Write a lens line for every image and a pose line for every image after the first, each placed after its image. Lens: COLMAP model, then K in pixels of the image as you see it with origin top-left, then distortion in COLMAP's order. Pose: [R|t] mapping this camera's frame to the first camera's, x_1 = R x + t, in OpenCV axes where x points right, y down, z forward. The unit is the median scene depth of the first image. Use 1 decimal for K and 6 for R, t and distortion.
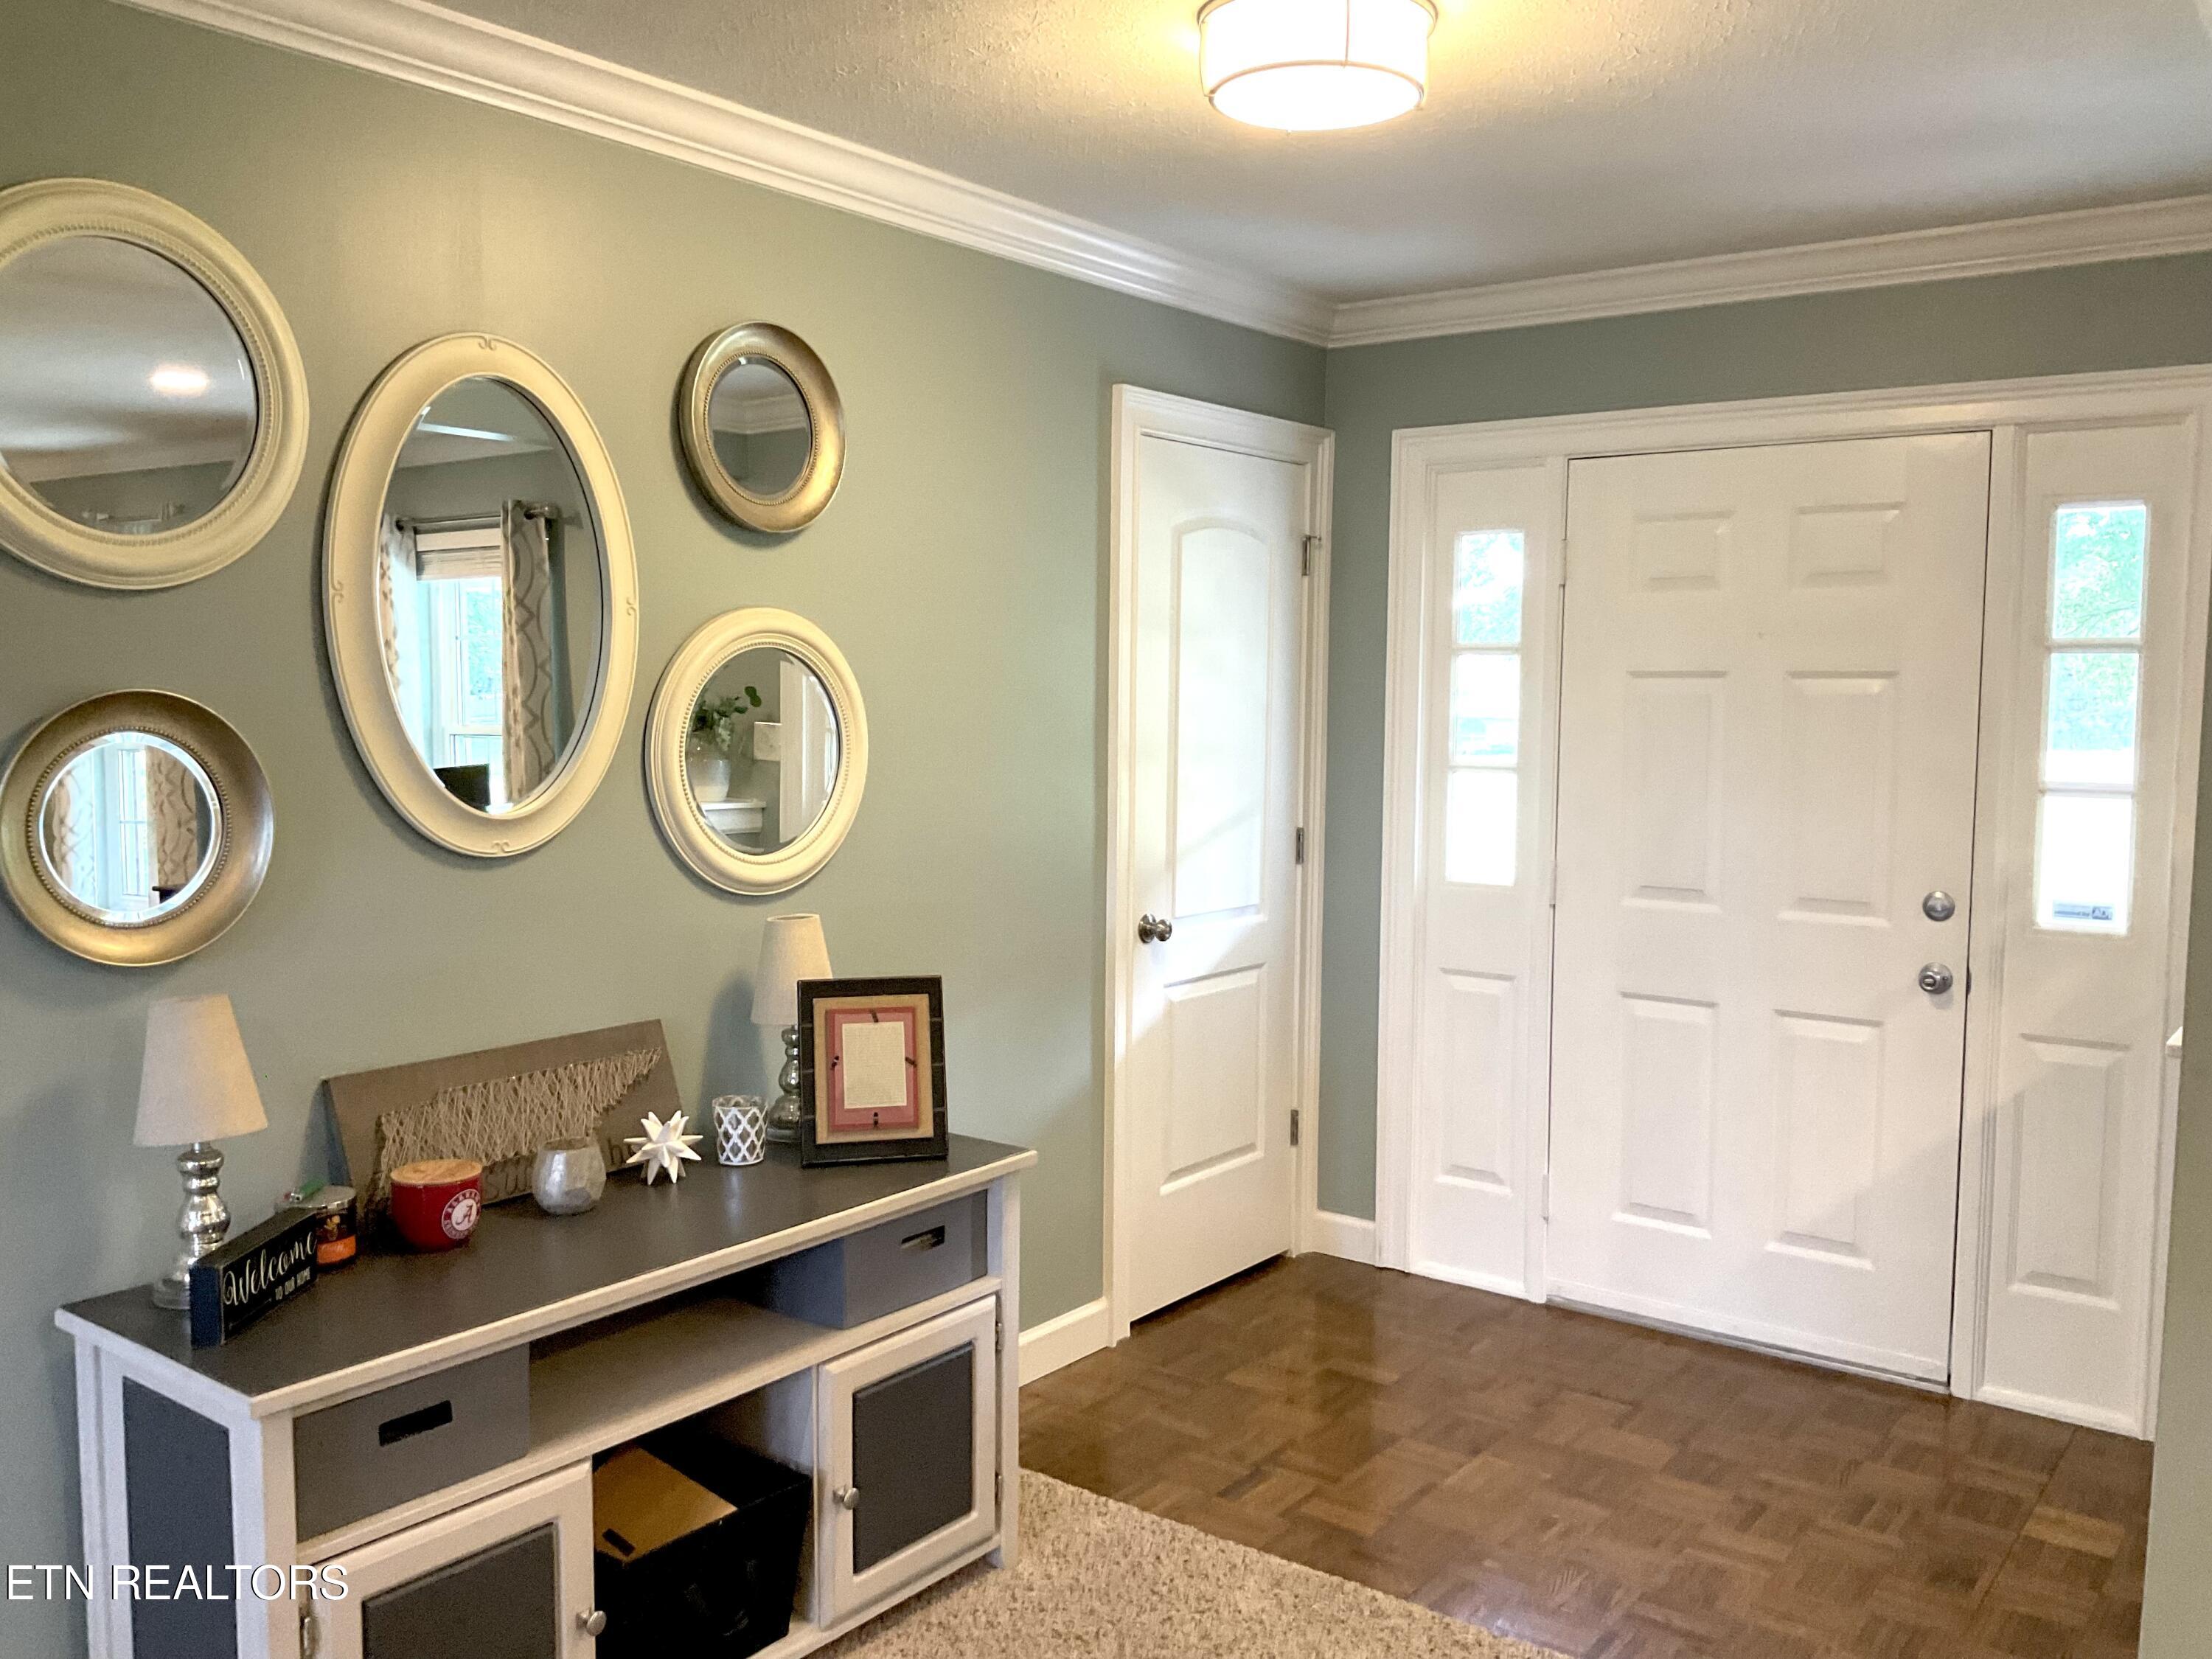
lens RADIAL K [[1799.8, 0, 1104.3], [0, 1799.8, 823.1], [0, 0, 1]] dist [0.035119, -0.023557]
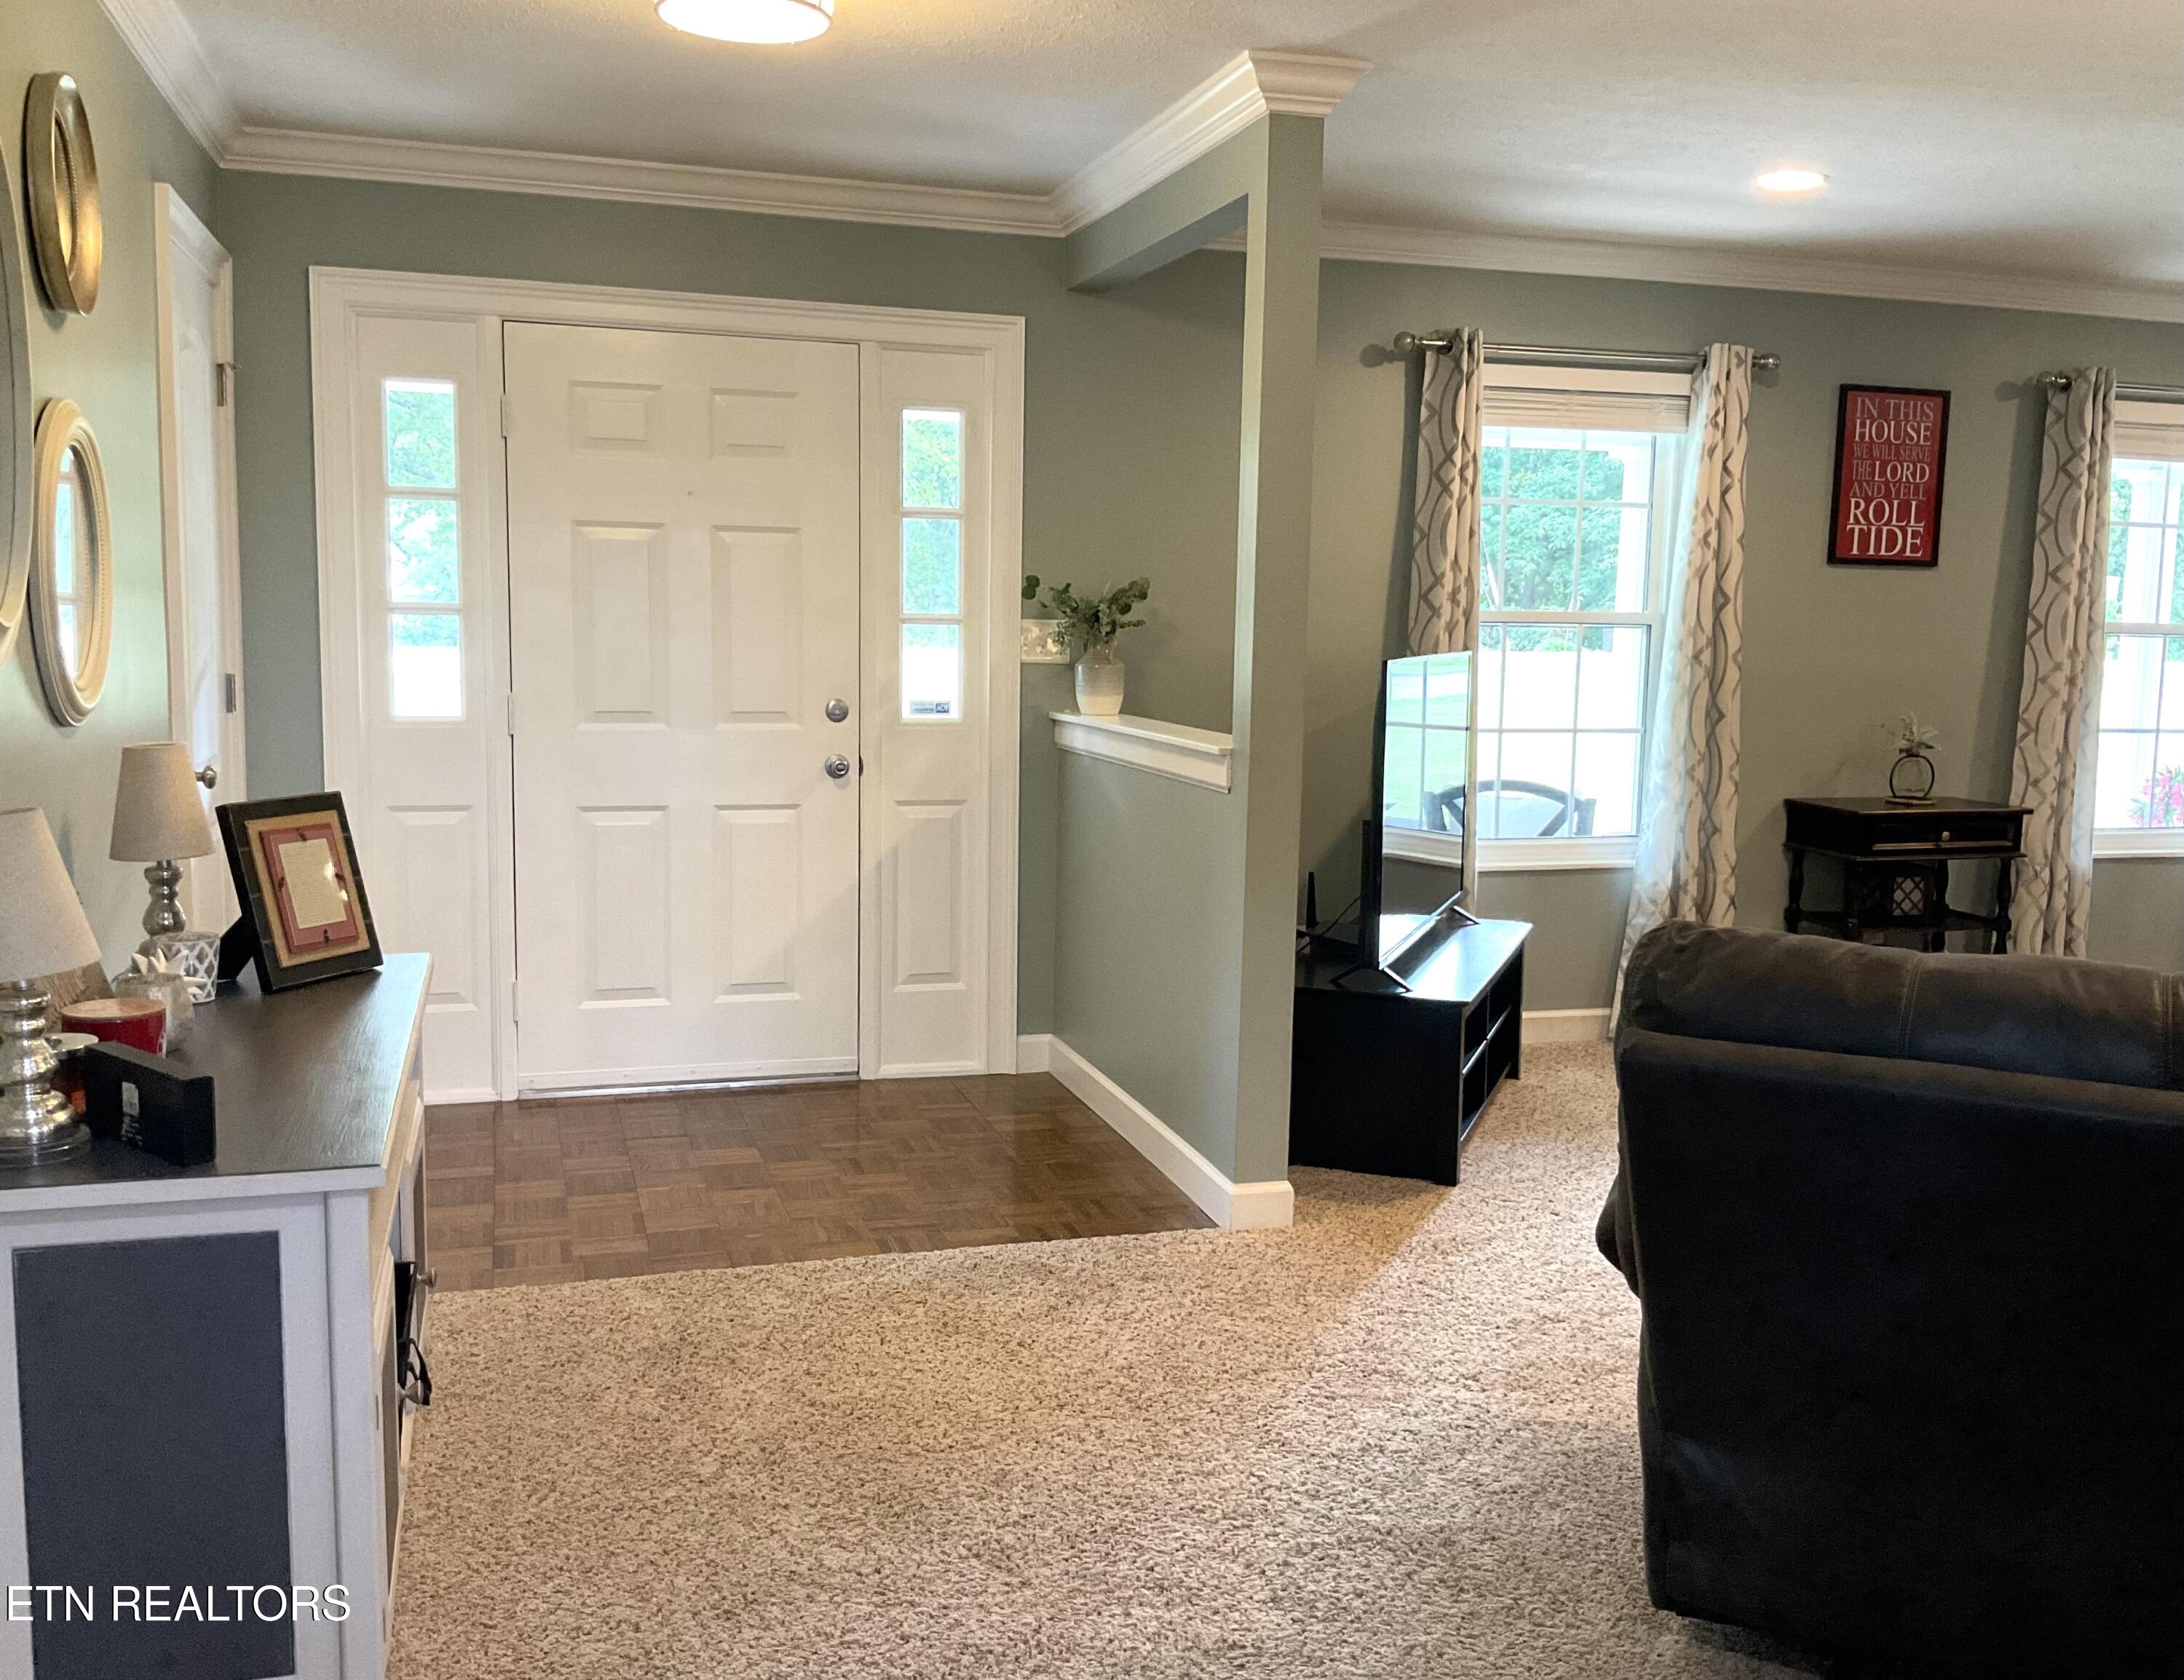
lens RADIAL K [[1963.1, 0, 1096.1], [0, 1963.1, 850.0], [0, 0, 1]] dist [-0.001491, -0.025546]
pose [[0.588667, -0.094677, 0.802812, -0.575310], [0.044247, 0.995403, 0.084945, 0.034520], [-0.807164, -0.014483, 0.590150, 0.017843]]
